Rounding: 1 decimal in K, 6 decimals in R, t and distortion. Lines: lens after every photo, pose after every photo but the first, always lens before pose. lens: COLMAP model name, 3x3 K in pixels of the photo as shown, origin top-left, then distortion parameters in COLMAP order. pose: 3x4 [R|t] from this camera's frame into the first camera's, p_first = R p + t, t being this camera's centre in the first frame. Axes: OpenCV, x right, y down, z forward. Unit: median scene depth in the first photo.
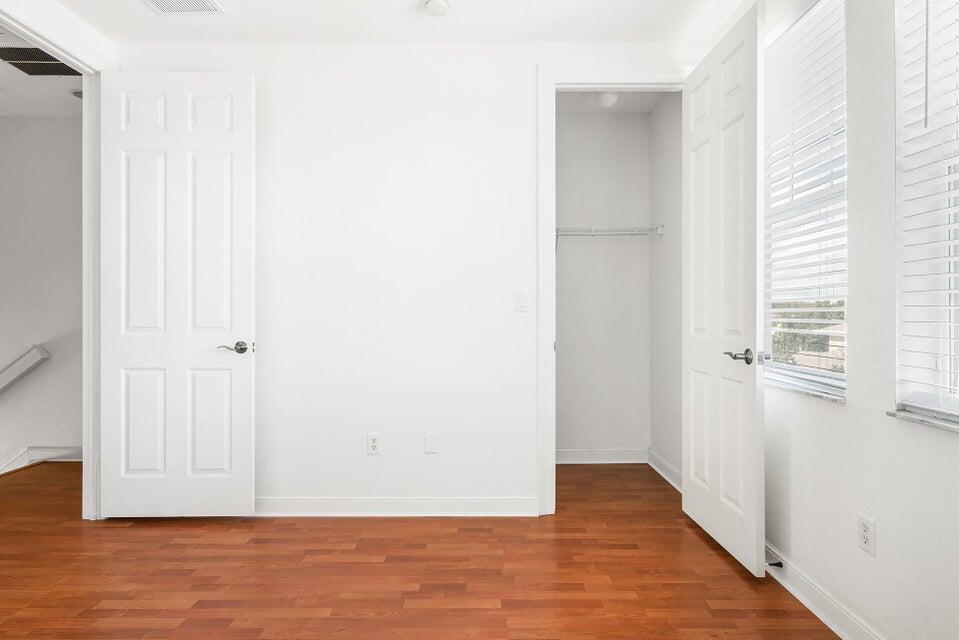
lens RADIAL K [[525.7, 0, 474.3], [0, 525.7, 310.5], [0, 0, 1]] dist [-0.003465, -0.001629]
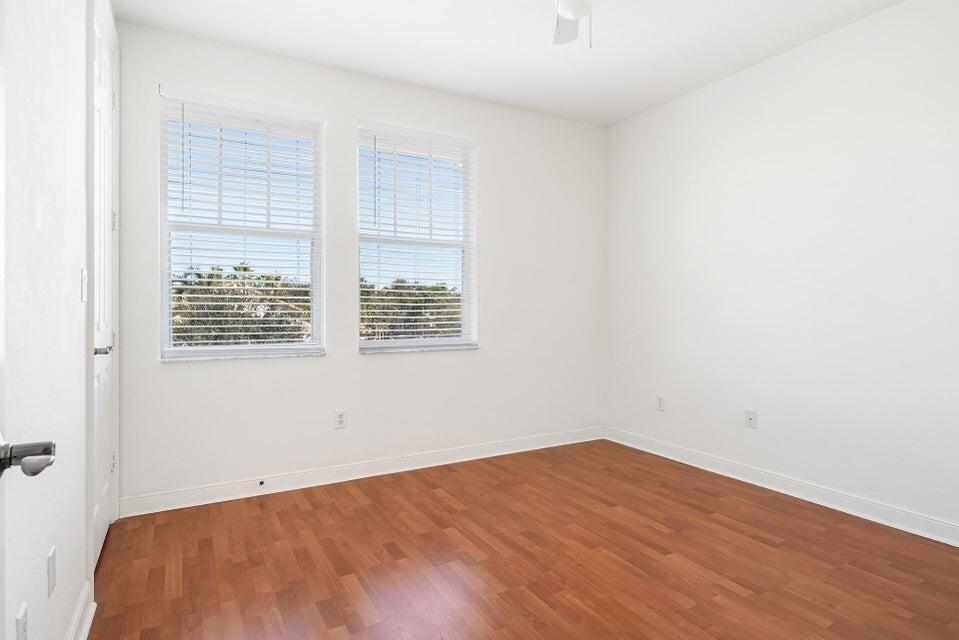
lens RADIAL K [[525.7, 0, 474.3], [0, 525.7, 310.5], [0, 0, 1]] dist [-0.003465, -0.001629]
pose [[-0.501938, -0.007488, 0.864871, -0.856131], [-0.009051, 0.999953, 0.003404, 0.006656], [-0.864856, -0.006120, -0.501982, 1.117848]]
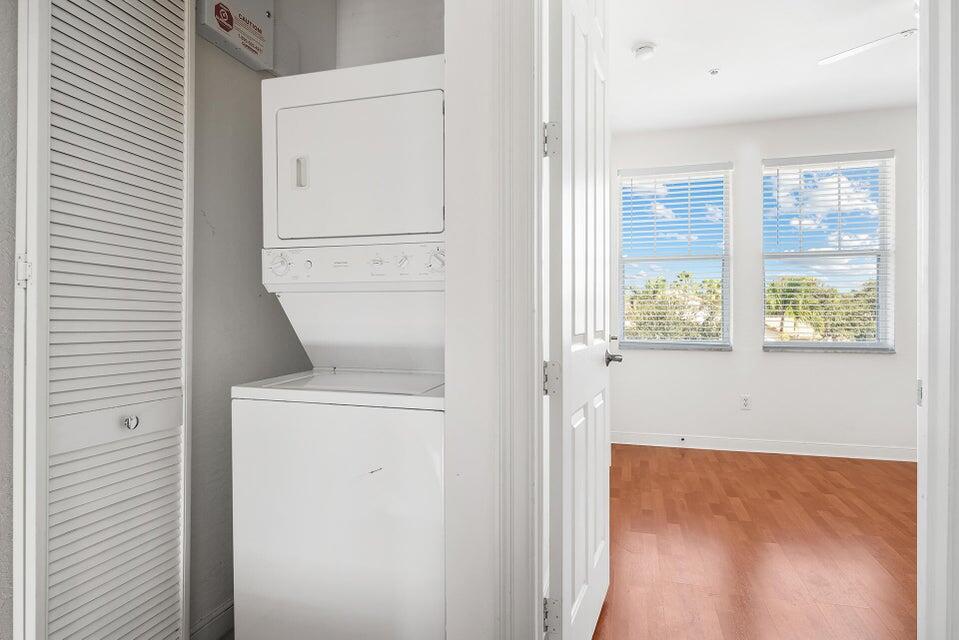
lens RADIAL K [[525.7, 0, 474.3], [0, 525.7, 310.5], [0, 0, 1]] dist [-0.003465, -0.001629]
pose [[0.270614, 0.004175, 0.962679, -1.426556], [-0.004661, 0.999985, -0.003026, 0.004379], [-0.962677, -0.003668, 0.270630, 1.123311]]
